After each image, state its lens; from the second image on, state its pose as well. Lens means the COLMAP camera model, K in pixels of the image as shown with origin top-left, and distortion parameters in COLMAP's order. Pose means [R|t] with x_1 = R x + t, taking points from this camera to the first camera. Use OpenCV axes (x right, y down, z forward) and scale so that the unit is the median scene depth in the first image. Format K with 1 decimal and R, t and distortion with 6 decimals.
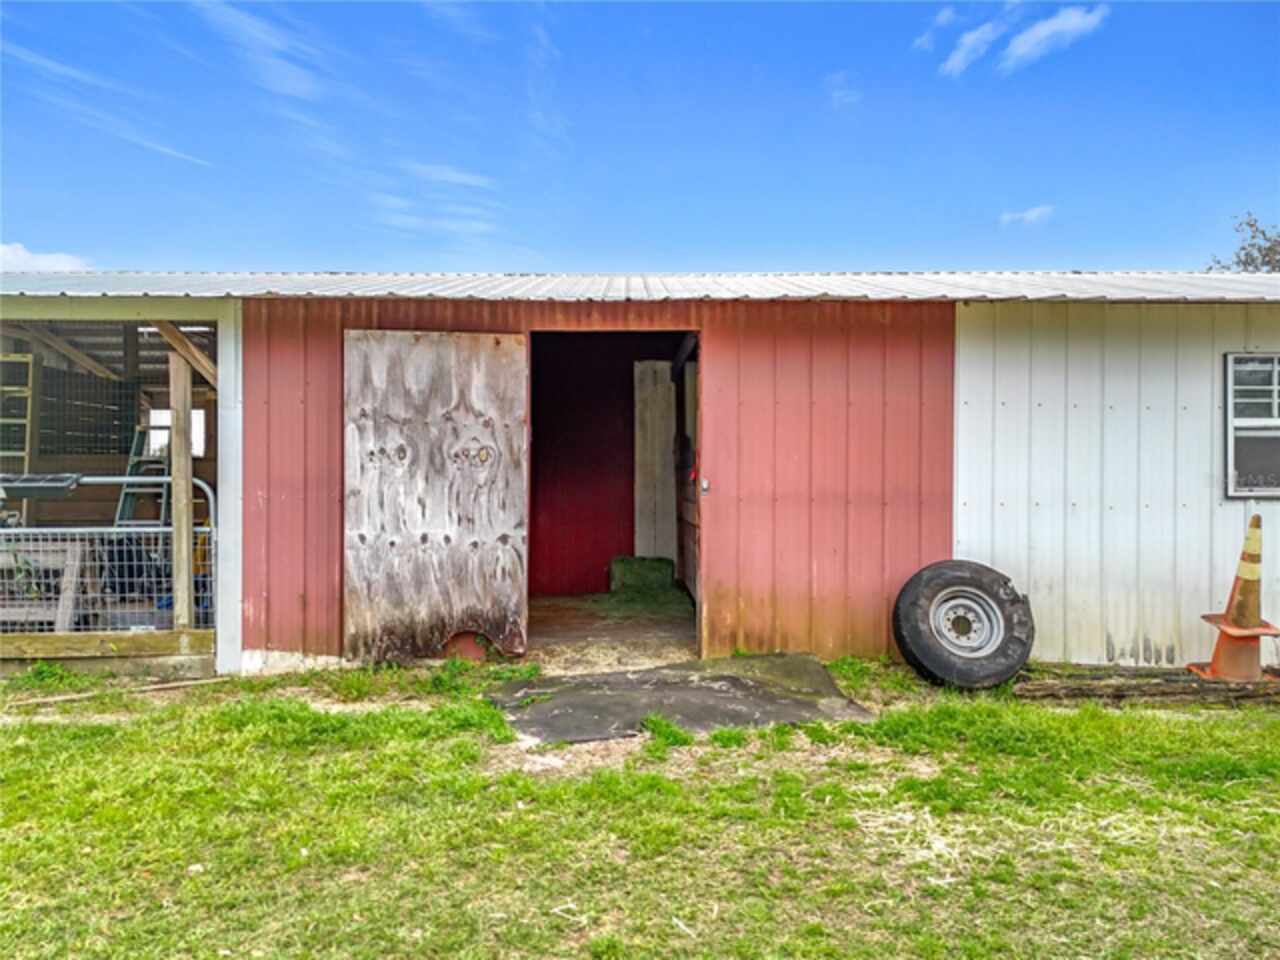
lens RADIAL K [[886.6, 0, 640.0], [0, 886.6, 480.0], [0, 0, 1]] dist [-0.040901, -0.001255]
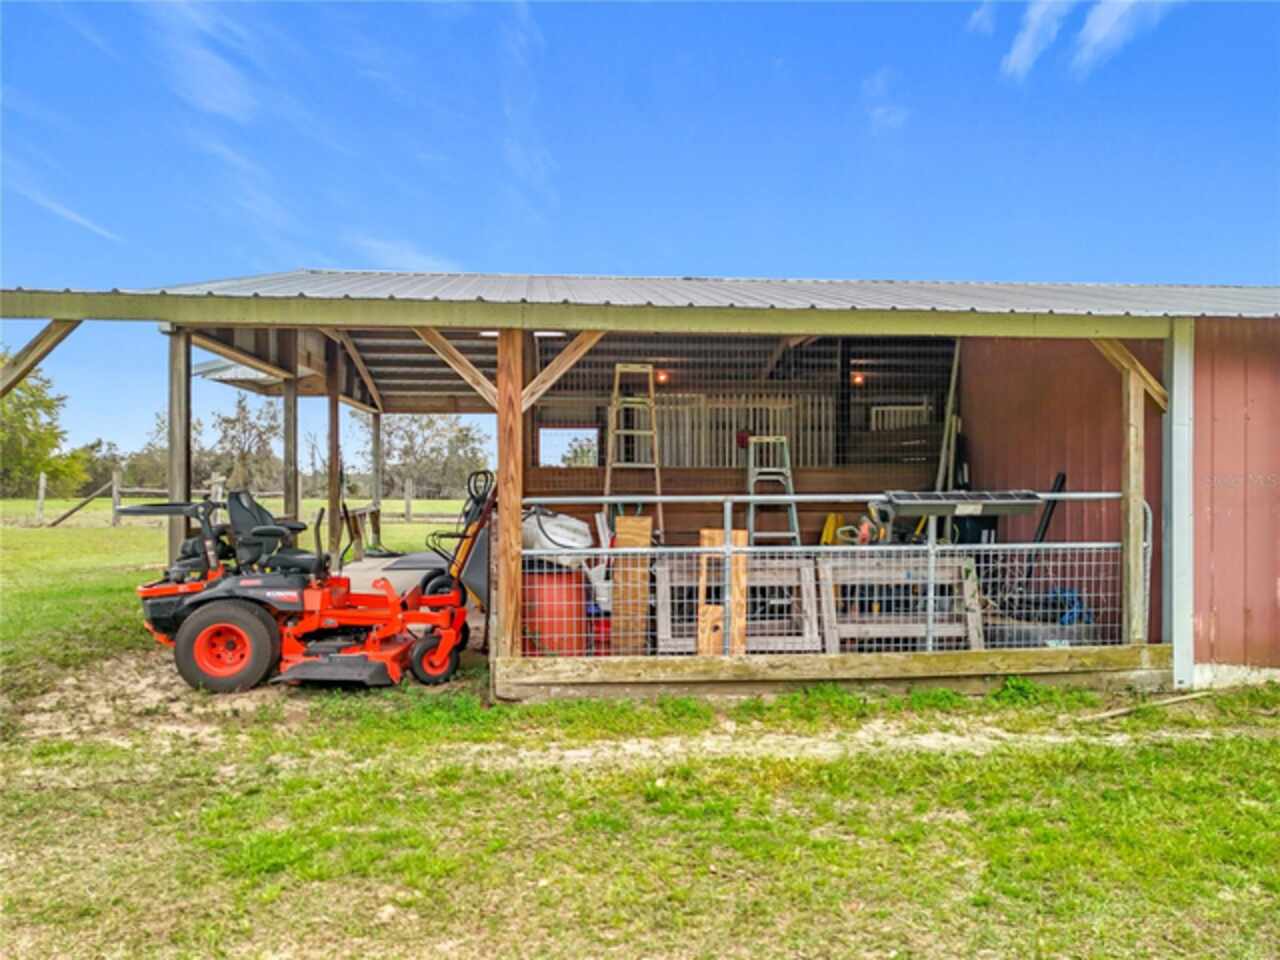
lens RADIAL K [[955.3, 0, 640.0], [0, 955.3, 480.0], [0, 0, 1]] dist [-0.008274, -0.000454]
pose [[0.999757, 0.004092, 0.021663, -1.110191], [-0.003685, 0.999817, -0.018793, 0.003756], [-0.021736, 0.018709, 0.999589, -0.090551]]
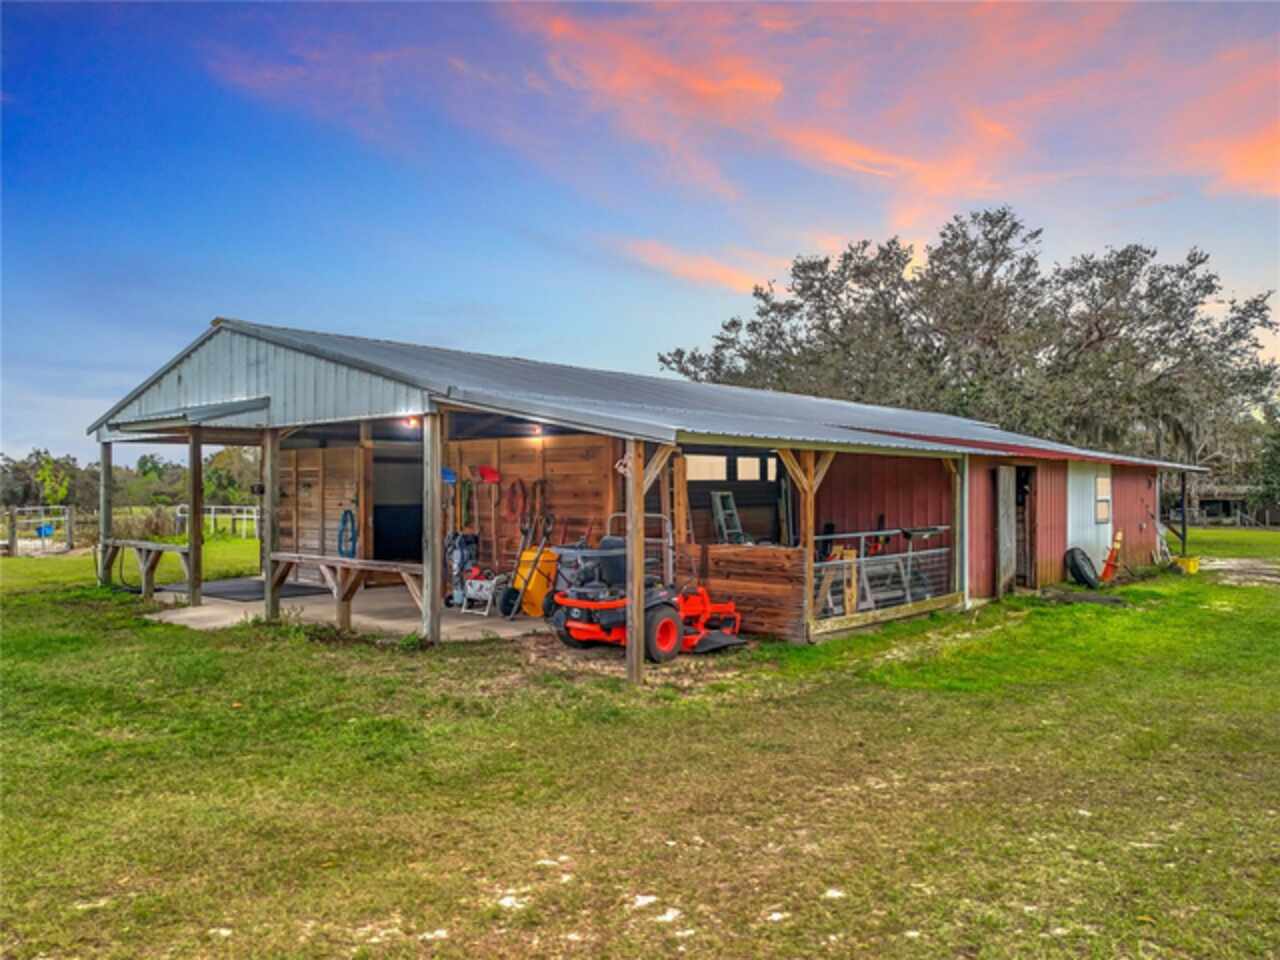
lens RADIAL K [[955.3, 0, 640.0], [0, 955.3, 480.0], [0, 0, 1]] dist [-0.008274, -0.000454]
pose [[0.688555, 0.016494, 0.724996, -2.941072], [0.019994, 0.998929, -0.041714, -0.038967], [-0.724908, 0.043218, 0.687488, -0.151156]]
